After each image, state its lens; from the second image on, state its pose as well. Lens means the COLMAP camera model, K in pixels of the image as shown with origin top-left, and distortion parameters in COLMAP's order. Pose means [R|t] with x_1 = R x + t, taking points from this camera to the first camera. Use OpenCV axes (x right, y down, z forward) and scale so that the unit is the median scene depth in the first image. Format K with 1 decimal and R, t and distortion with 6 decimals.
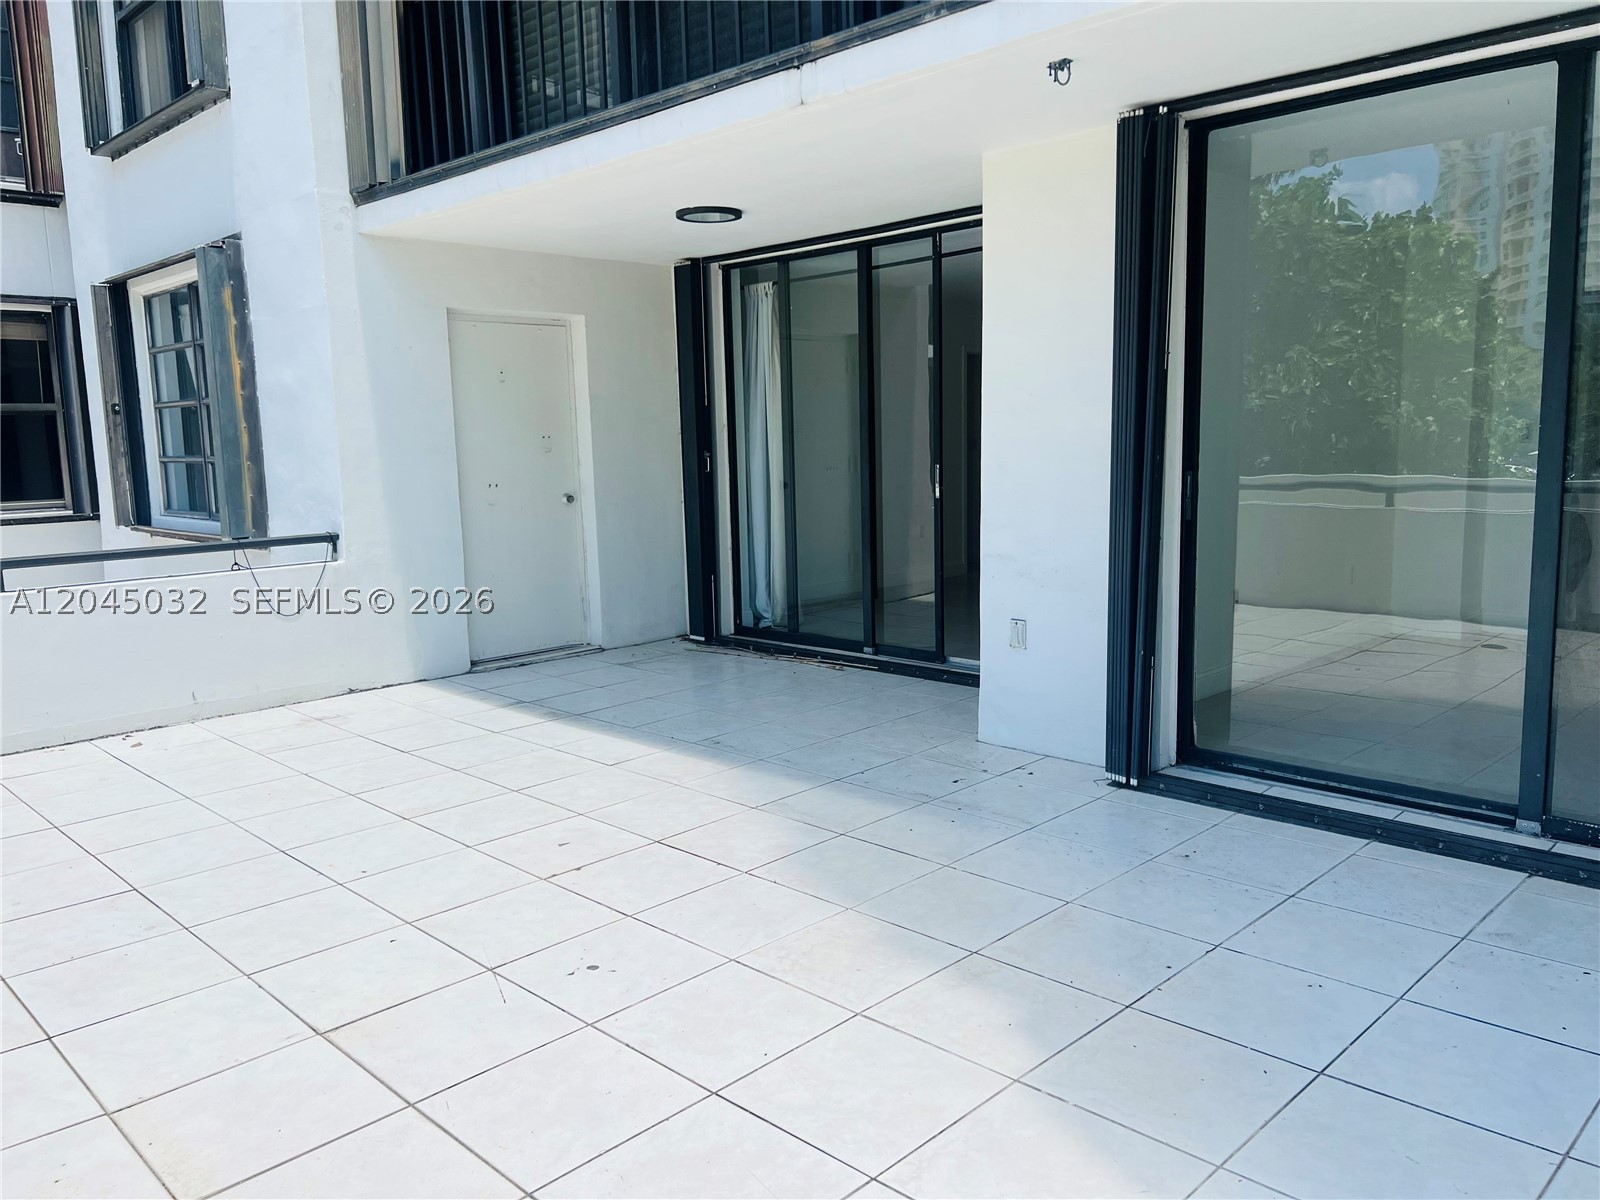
lens RADIAL K [[1208.8, 0, 810.9], [0, 1208.8, 601.7], [0, 0, 1]] dist [0.034435, -0.019547]
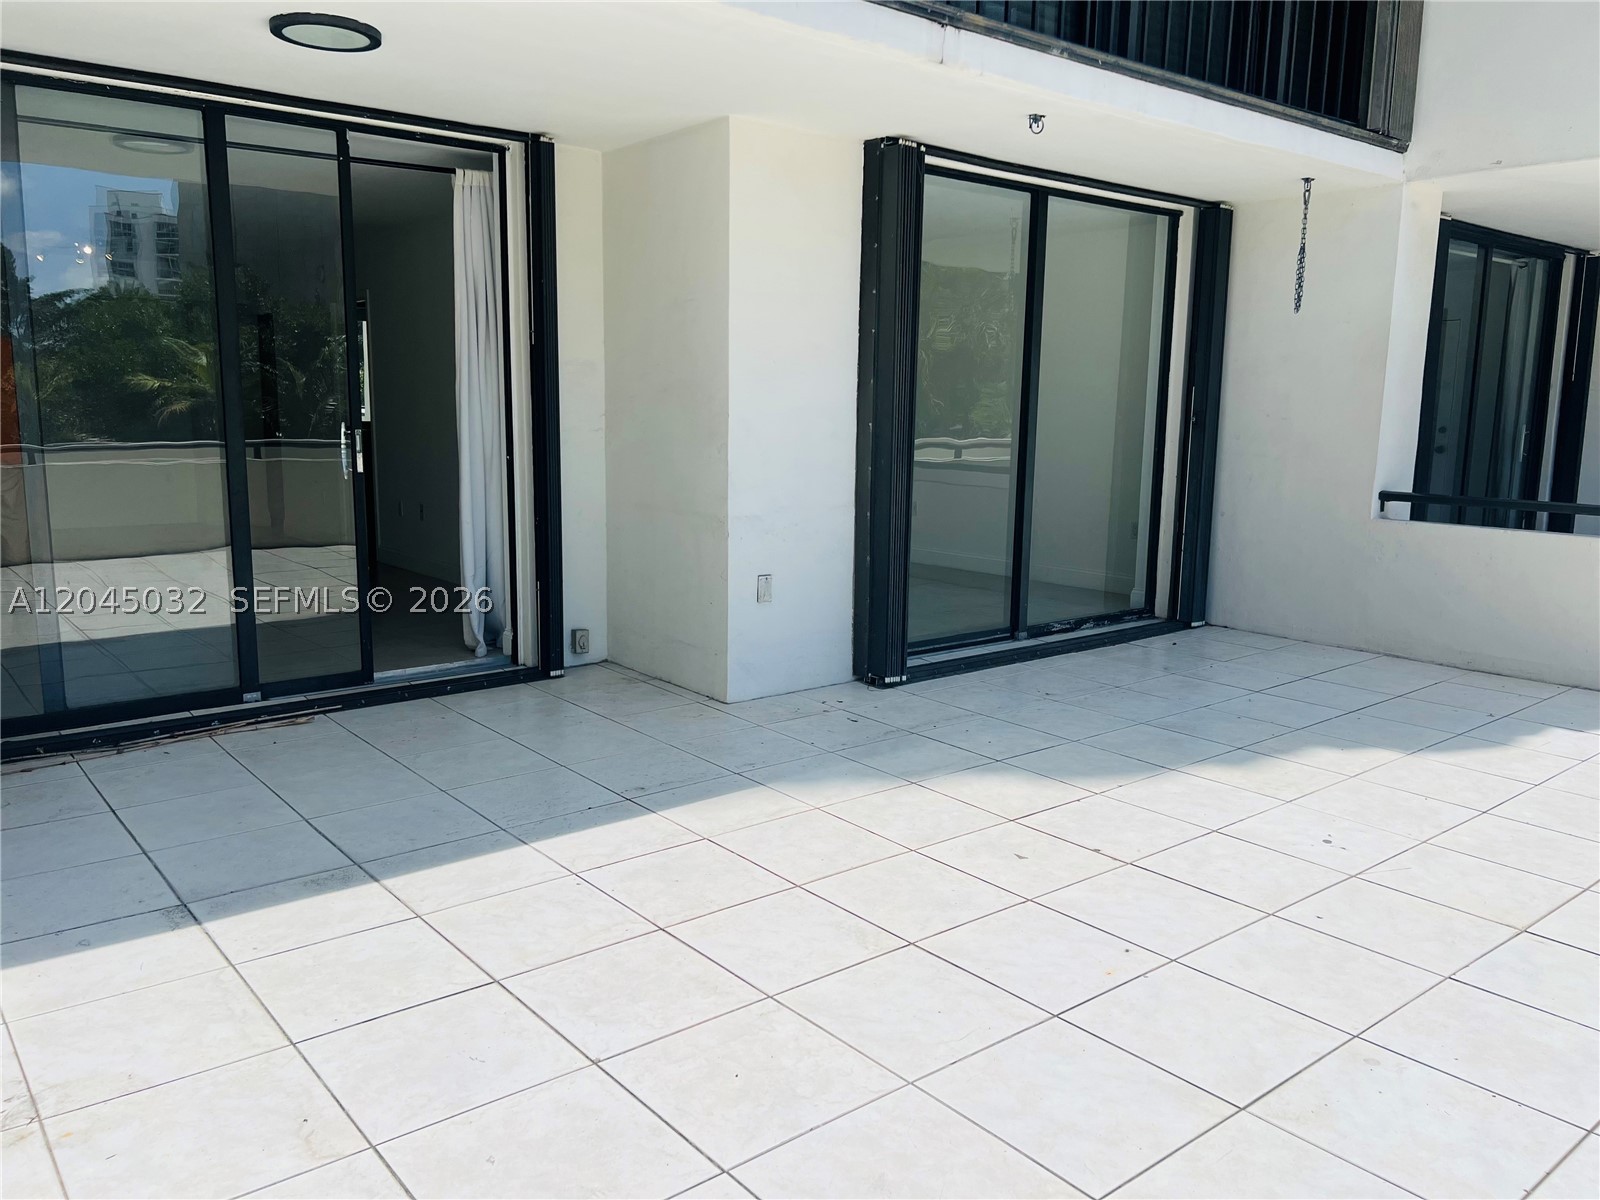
lens RADIAL K [[1208.8, 0, 814.4], [0, 1208.8, 591.0], [0, 0, 1]] dist [0.034435, -0.019547]
pose [[0.094556, -0.130162, 0.986974, -0.870519], [0.122277, 0.985427, 0.118244, -0.090674], [-0.987982, 0.109504, 0.109094, 0.850095]]
